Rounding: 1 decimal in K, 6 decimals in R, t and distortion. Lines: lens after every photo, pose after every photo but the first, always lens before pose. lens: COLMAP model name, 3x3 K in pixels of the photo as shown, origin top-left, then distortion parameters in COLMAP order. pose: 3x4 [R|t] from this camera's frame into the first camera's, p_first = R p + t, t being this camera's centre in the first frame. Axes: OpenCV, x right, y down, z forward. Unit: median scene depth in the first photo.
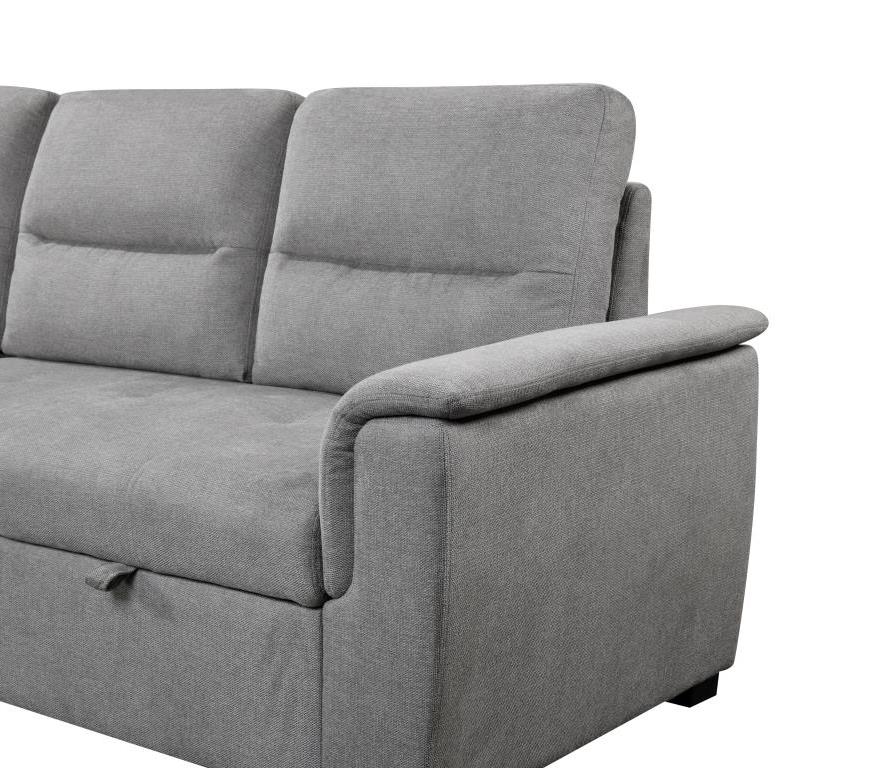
lens RADIAL K [[1778.7, 0, 431.7], [0, 1778.7, 367.7], [0, 0, 1]] dist [0.233151, 0.000000]
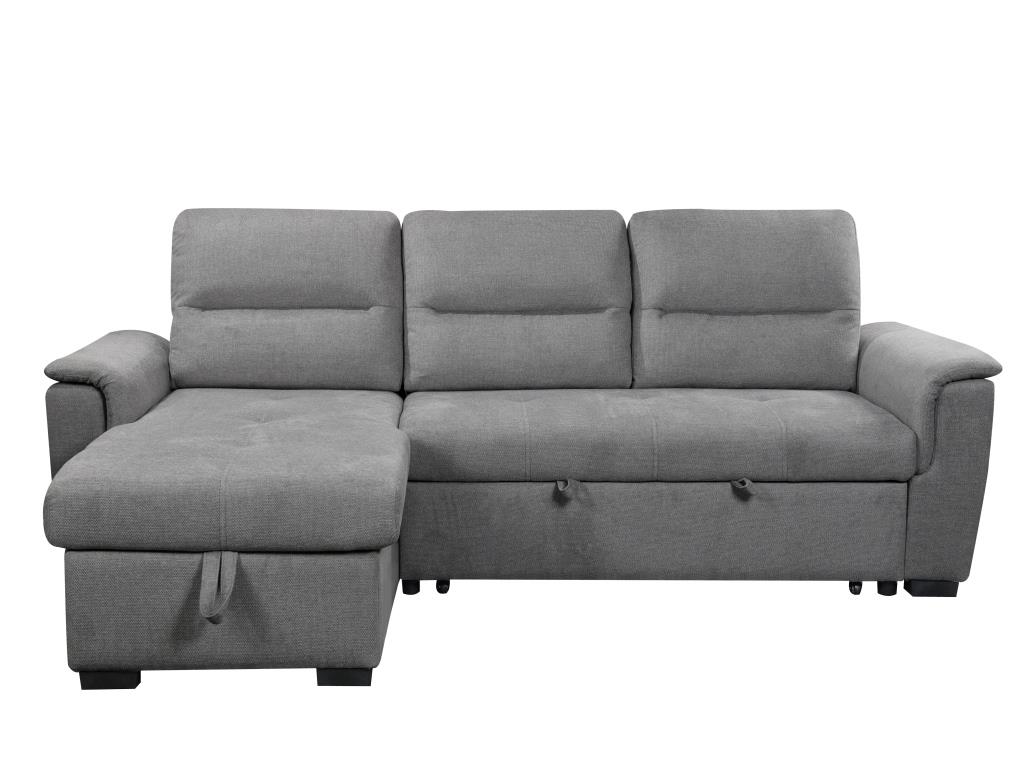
lens RADIAL K [[1635.0, 0, 479.4], [0, 1635.0, 443.4], [0, 0, 1]] dist [0.091325, 0.000000]
pose [[0.756201, -0.109575, 0.645100, -1.360944], [0.088100, 0.993952, 0.065557, -0.060317], [-0.648382, 0.007259, 0.761281, -0.078906]]
